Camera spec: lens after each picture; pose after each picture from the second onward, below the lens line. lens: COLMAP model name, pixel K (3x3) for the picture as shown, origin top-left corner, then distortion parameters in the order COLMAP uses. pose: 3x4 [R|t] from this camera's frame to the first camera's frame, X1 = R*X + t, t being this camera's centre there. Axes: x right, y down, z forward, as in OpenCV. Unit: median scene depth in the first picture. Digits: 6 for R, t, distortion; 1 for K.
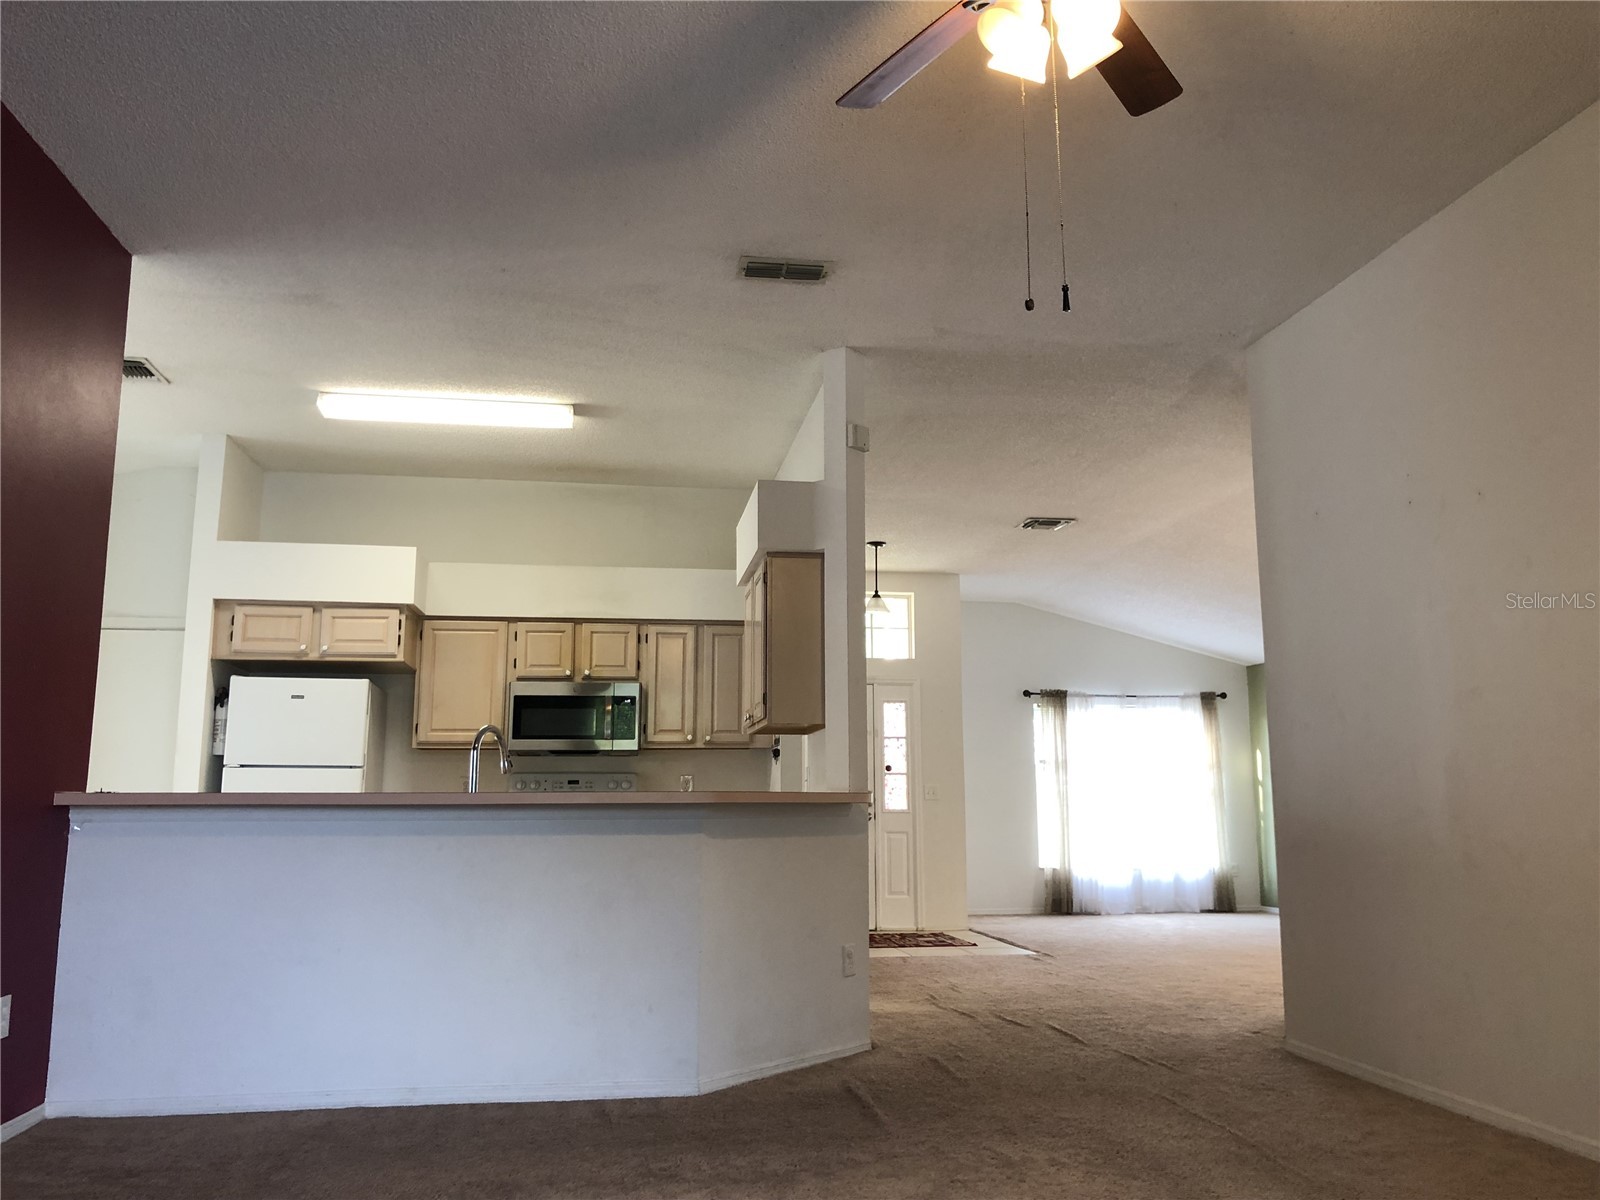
lens RADIAL K [[1305.7, 0, 784.2], [0, 1305.7, 594.5], [0, 0, 1]] dist [0.018848, -0.012835]
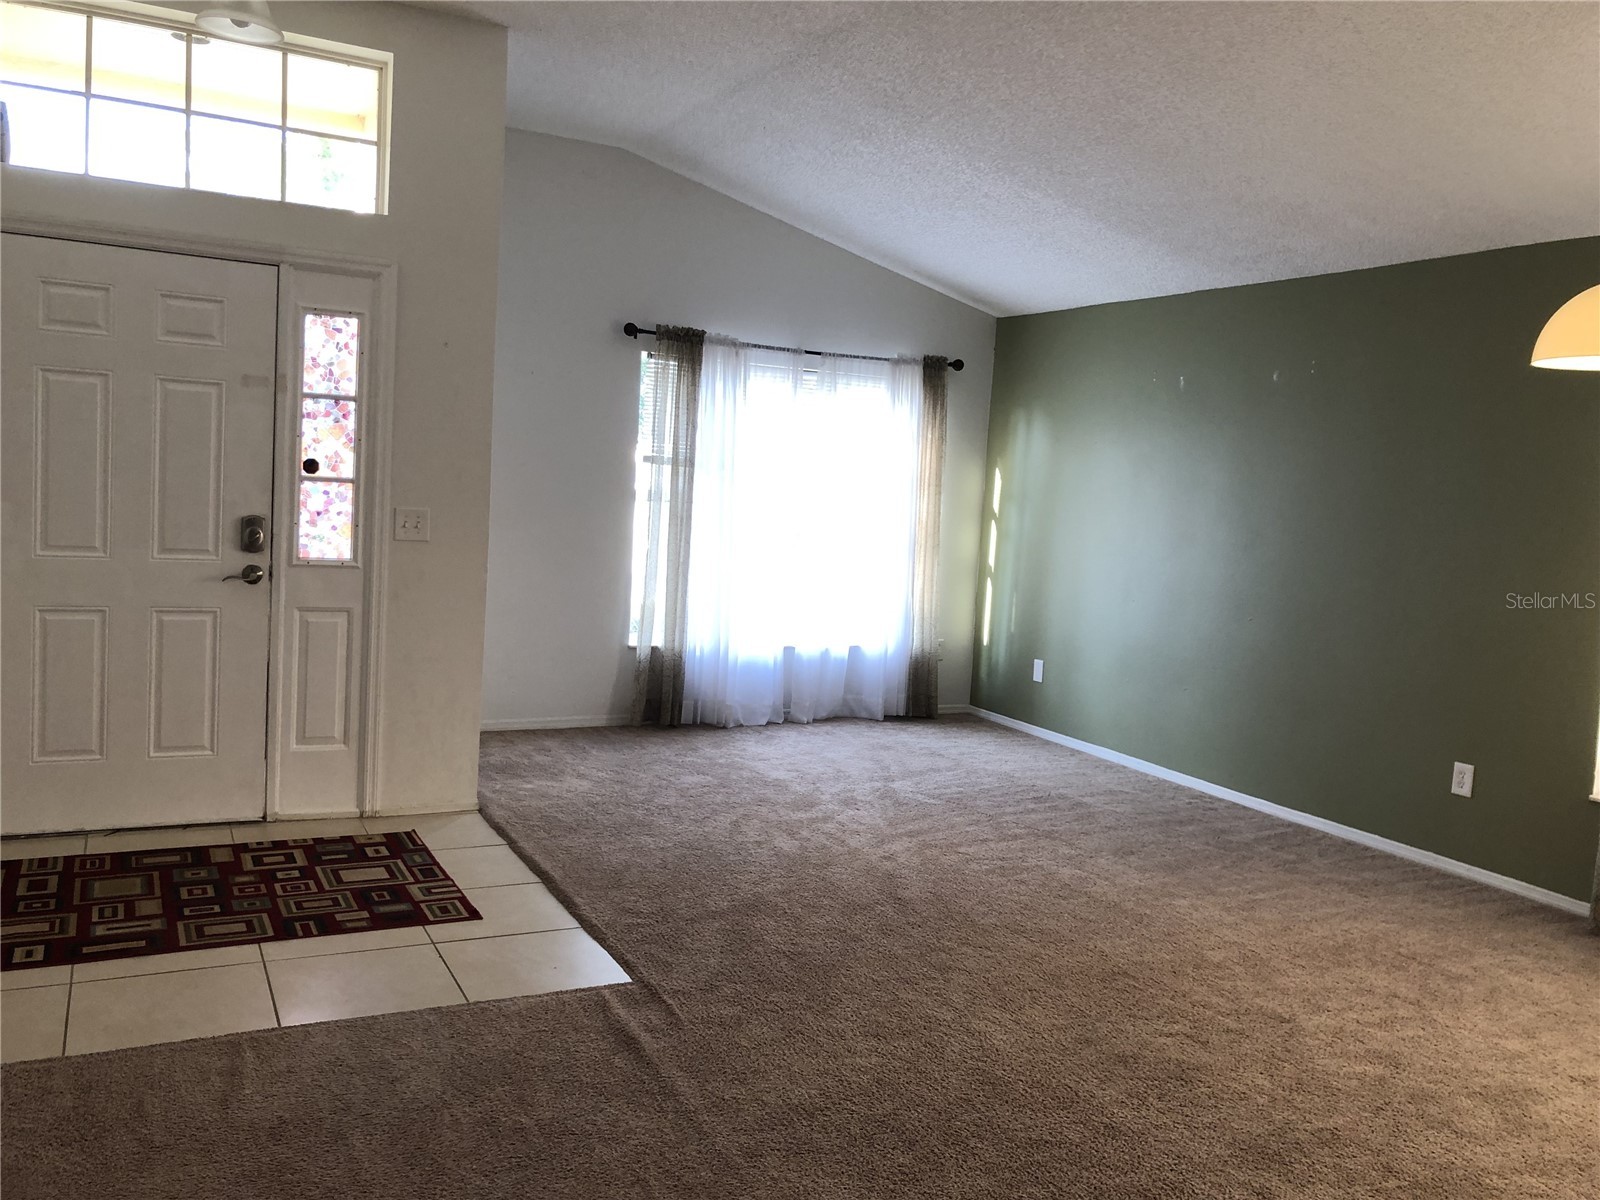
lens RADIAL K [[1305.7, 0, 784.2], [0, 1305.7, 594.5], [0, 0, 1]] dist [0.018848, -0.012835]
pose [[0.949665, 0.033112, 0.311513, 0.086062], [-0.114000, 0.962747, 0.245200, 0.044512], [-0.291789, -0.268370, 0.918061, 0.488860]]
